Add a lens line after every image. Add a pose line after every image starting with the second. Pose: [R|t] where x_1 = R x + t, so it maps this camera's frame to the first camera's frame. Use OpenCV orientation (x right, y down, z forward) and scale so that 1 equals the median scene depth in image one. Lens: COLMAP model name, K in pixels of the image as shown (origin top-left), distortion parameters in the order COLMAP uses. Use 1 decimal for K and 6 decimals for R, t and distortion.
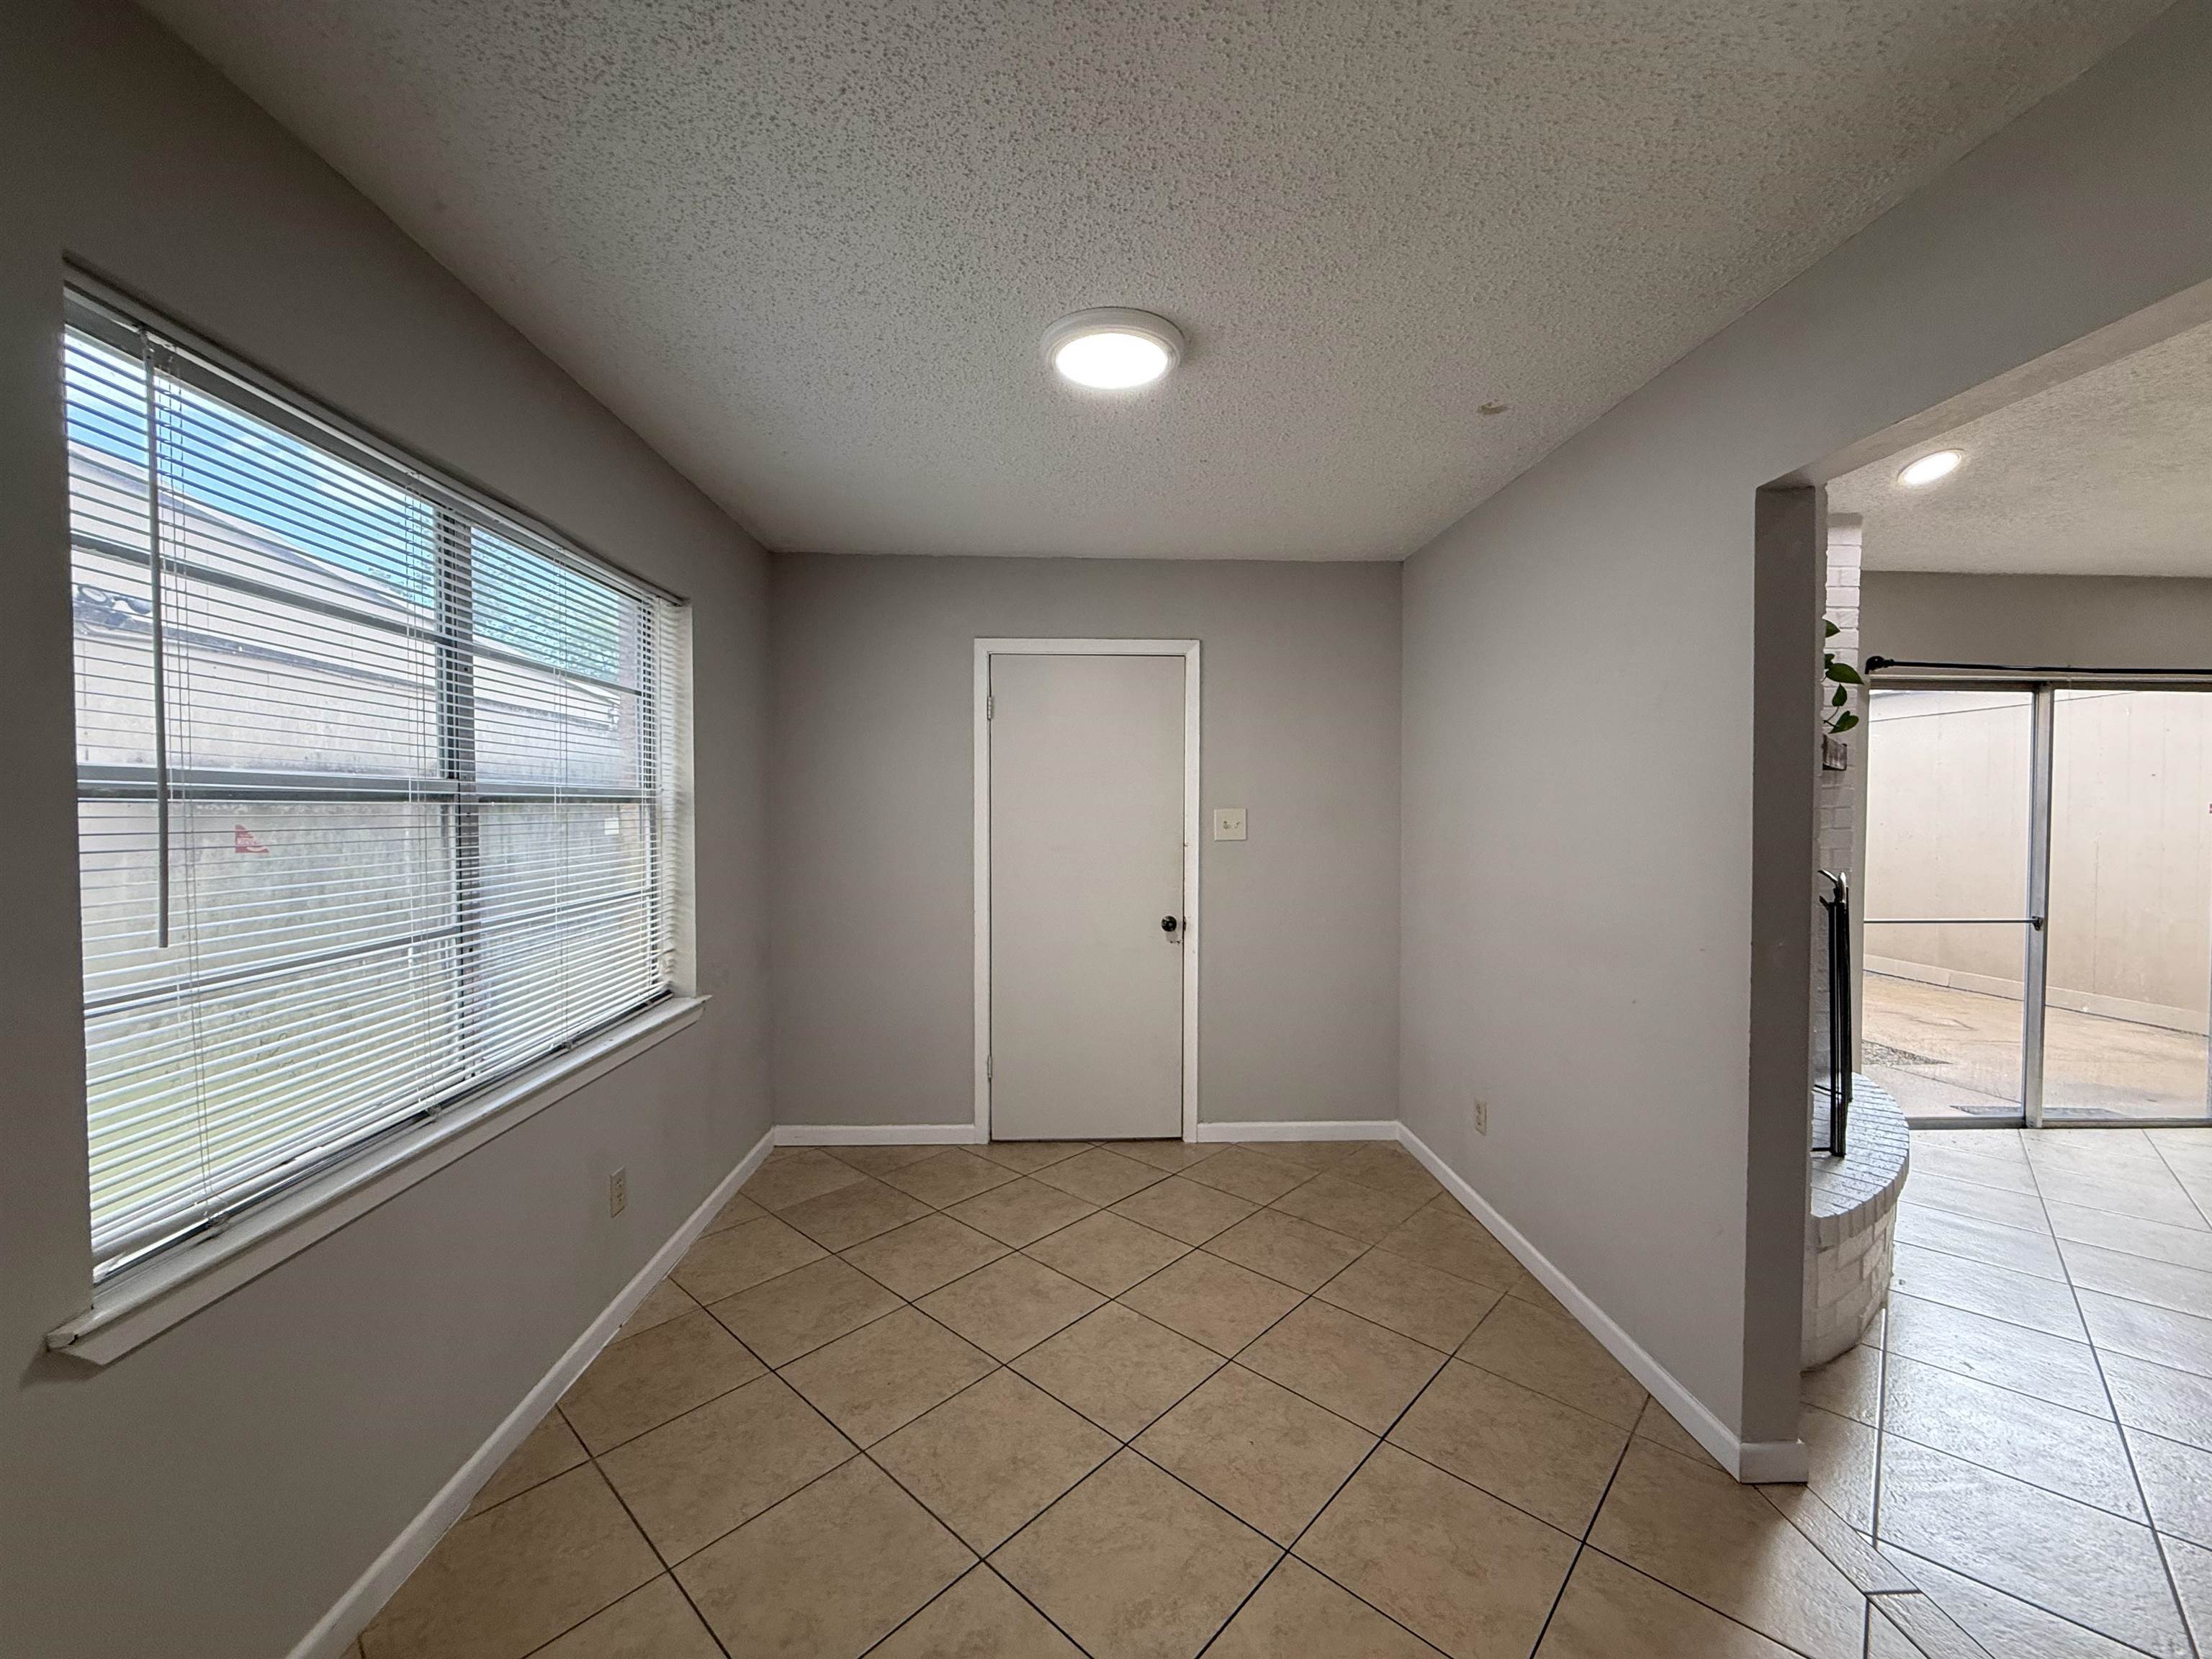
lens RADIAL K [[876.5, 0, 1111.7], [0, 876.5, 823.7], [0, 0, 1]] dist [-0.000164, -0.000002]
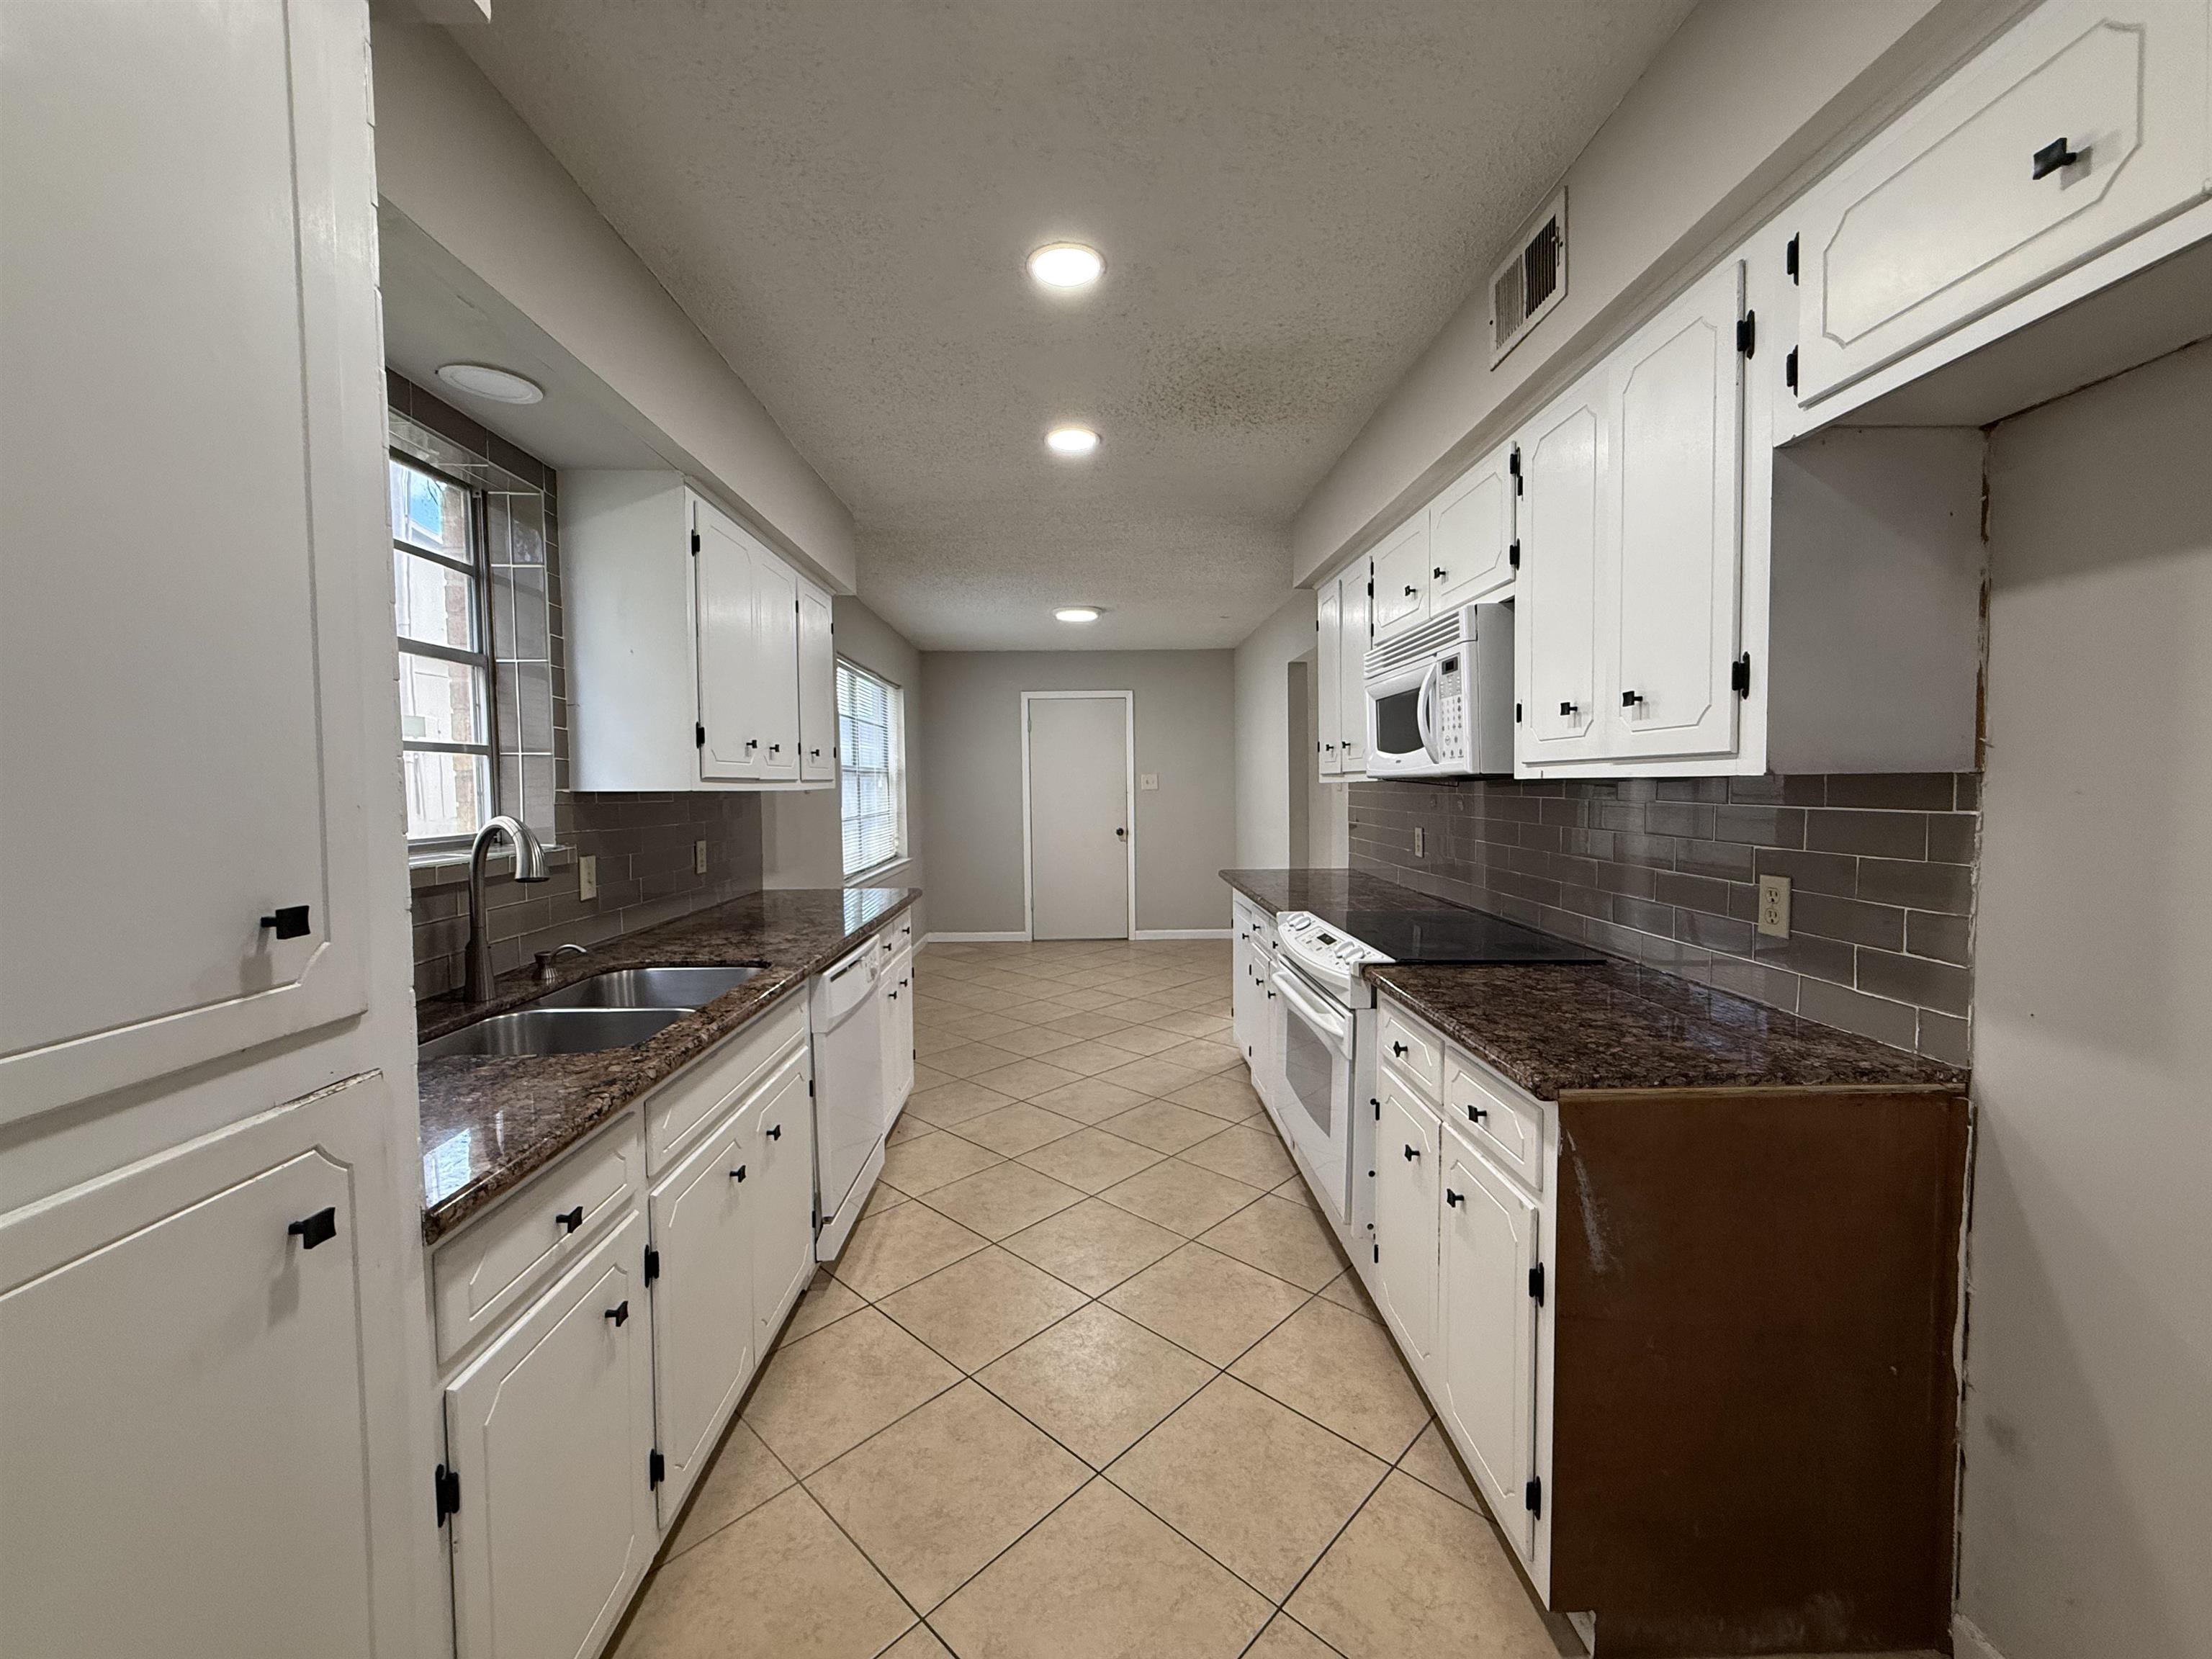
lens RADIAL K [[876.5, 0, 1095.7], [0, 876.5, 831.0], [0, 0, 1]] dist [-0.000164, -0.000002]
pose [[0.999196, -0.013004, -0.037933, 0.094835], [0.014424, 0.999196, 0.037406, 0.040017], [0.037416, -0.037923, 0.998580, -1.107202]]
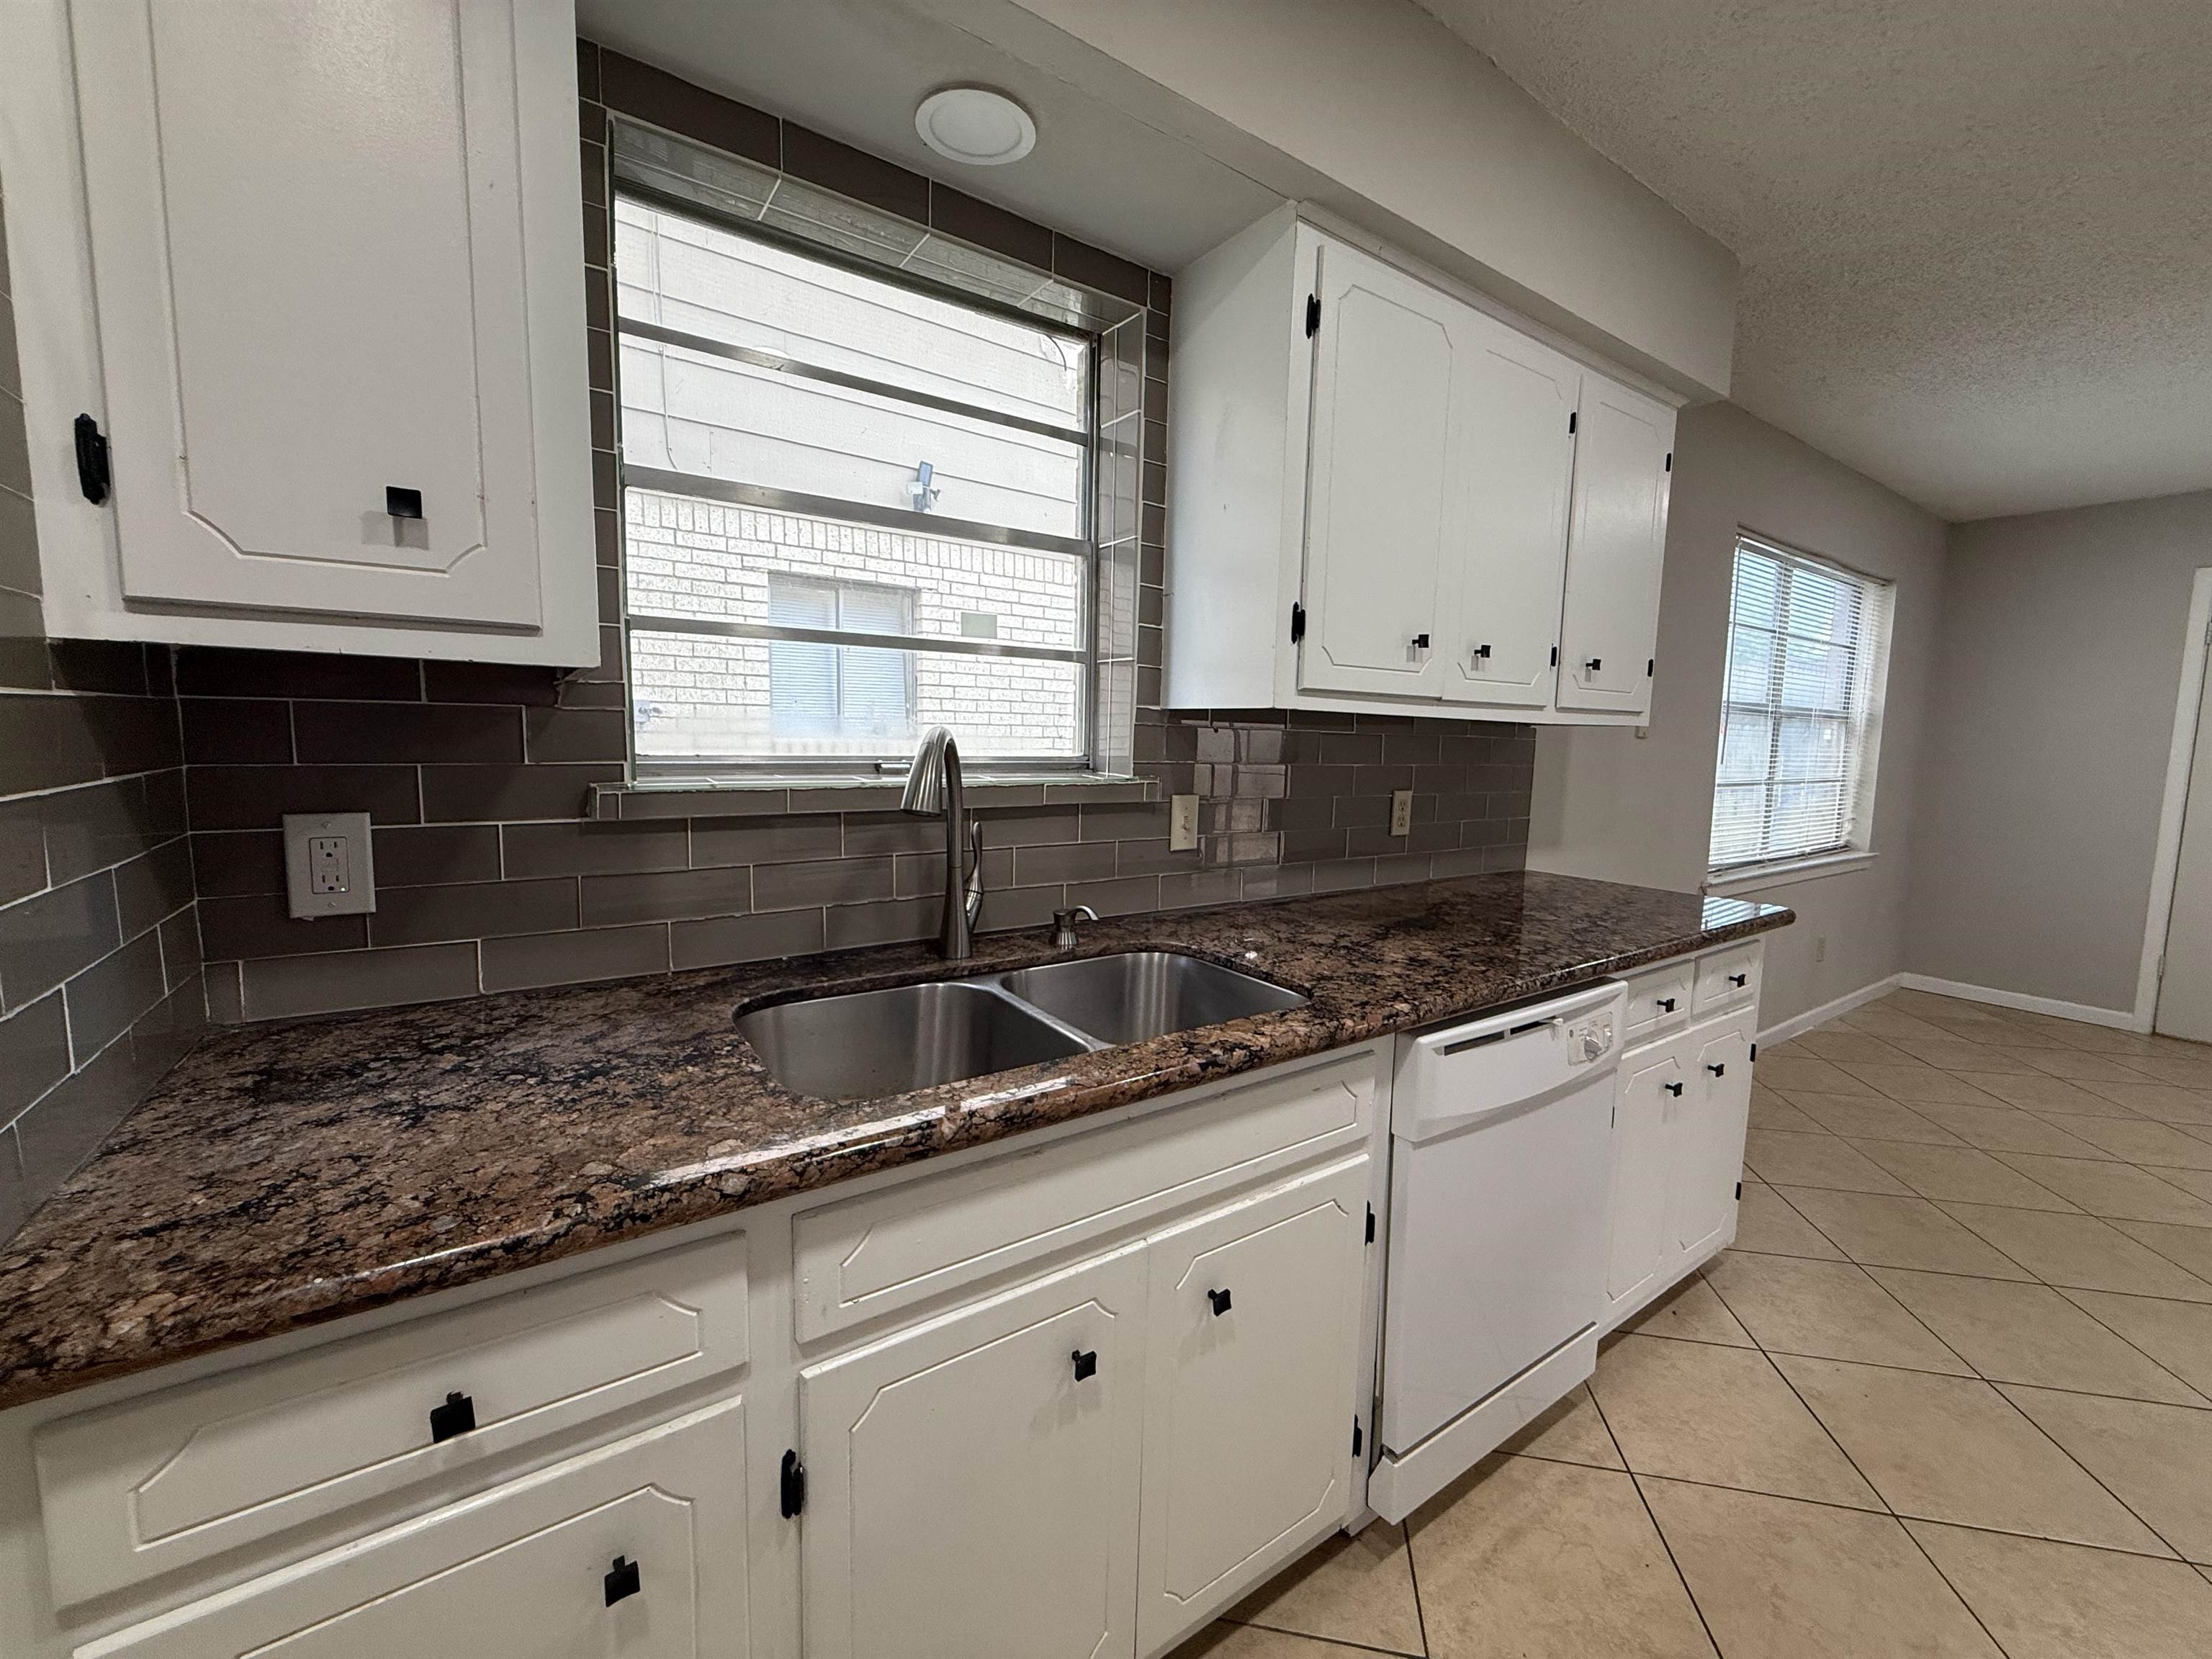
lens RADIAL K [[876.5, 0, 1106.4], [0, 876.5, 824.8], [0, 0, 1]] dist [-0.000164, -0.000002]
pose [[0.518482, 0.095636, -0.849724, 0.099167], [-0.033663, 0.995238, 0.091473, 0.050982], [0.854426, -0.018823, 0.519233, -0.755082]]
